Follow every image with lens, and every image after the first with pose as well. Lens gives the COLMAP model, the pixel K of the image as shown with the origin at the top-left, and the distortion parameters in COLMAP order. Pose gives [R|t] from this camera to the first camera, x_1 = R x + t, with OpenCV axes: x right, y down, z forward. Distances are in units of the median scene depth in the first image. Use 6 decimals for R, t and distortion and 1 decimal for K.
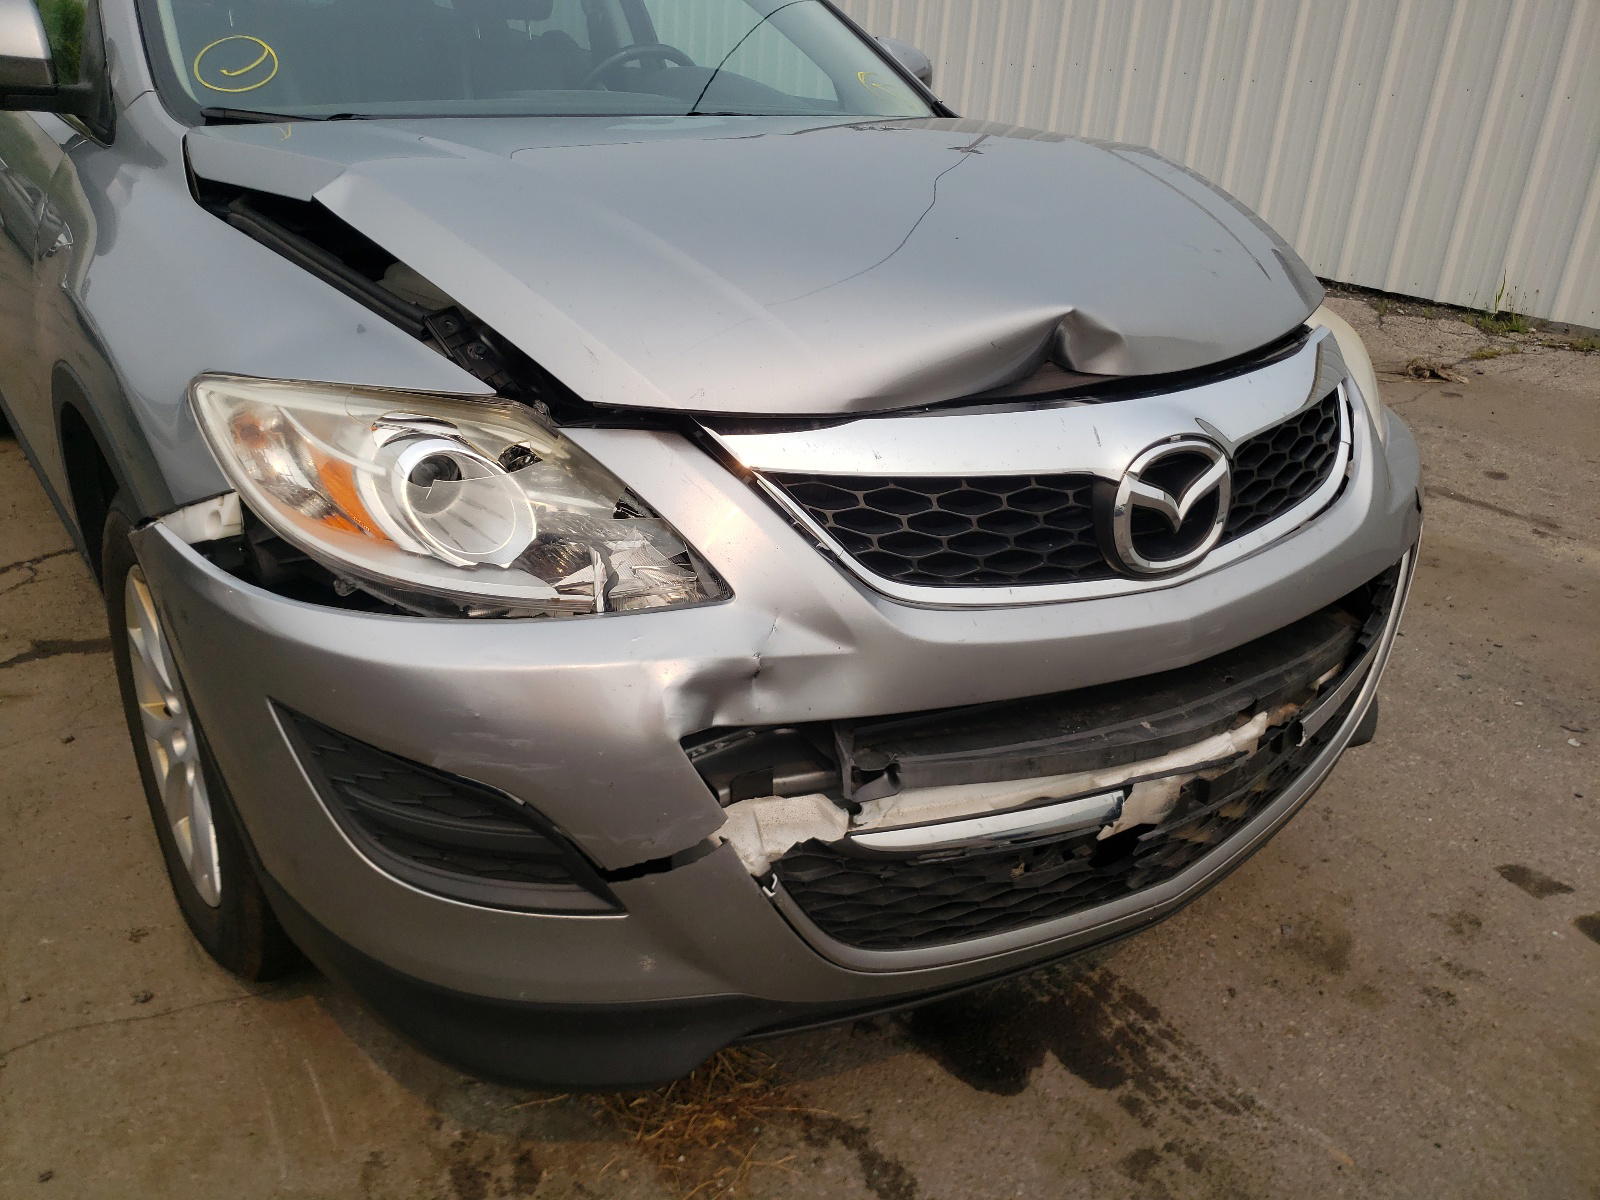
lens RADIAL K [[1296.0, 0, 800.0], [0, 1296.0, 600.0], [0, 0, 1]] dist [-0.052670, 0.095294]
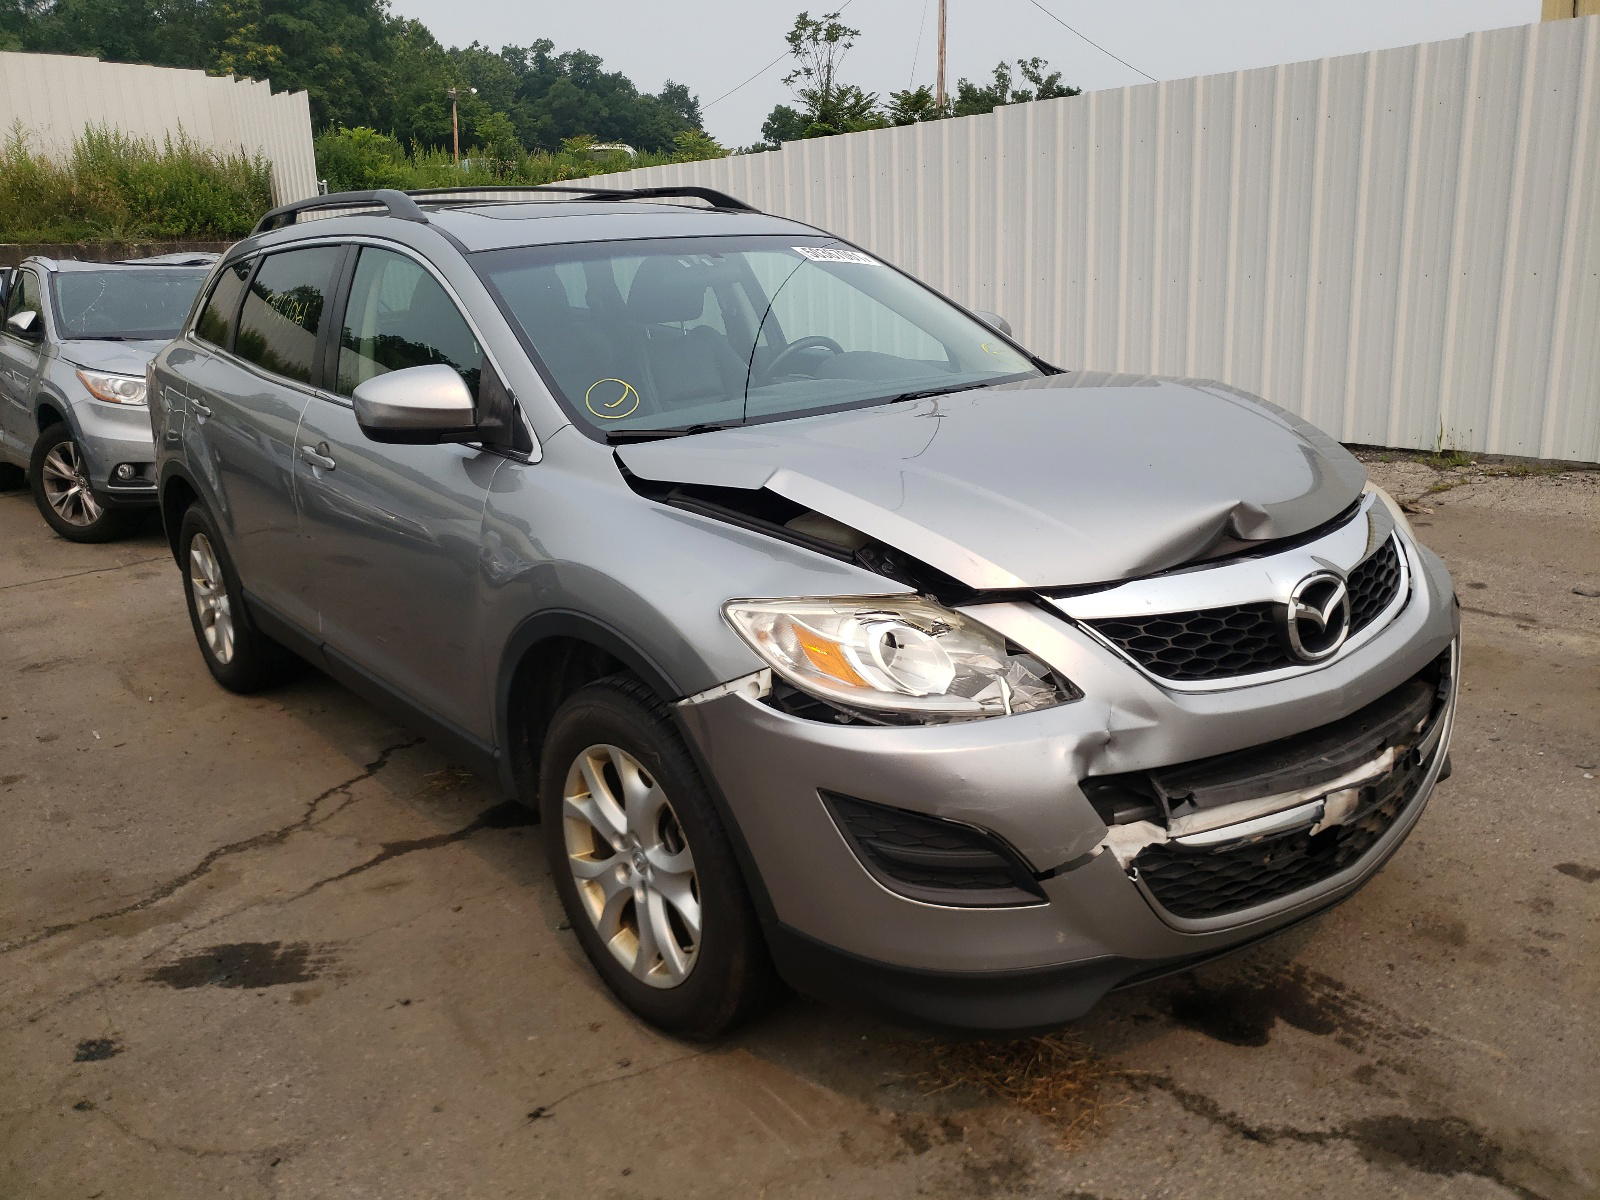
lens RADIAL K [[1362.7, 0, 800.0], [0, 1362.7, 600.0], [0, 0, 1]] dist [-0.036376, 0.066401]
pose [[0.992024, -0.113174, 0.055496, -0.372326], [0.120315, 0.981462, -0.149184, 0.068486], [-0.037584, 0.154671, 0.987251, -0.532437]]
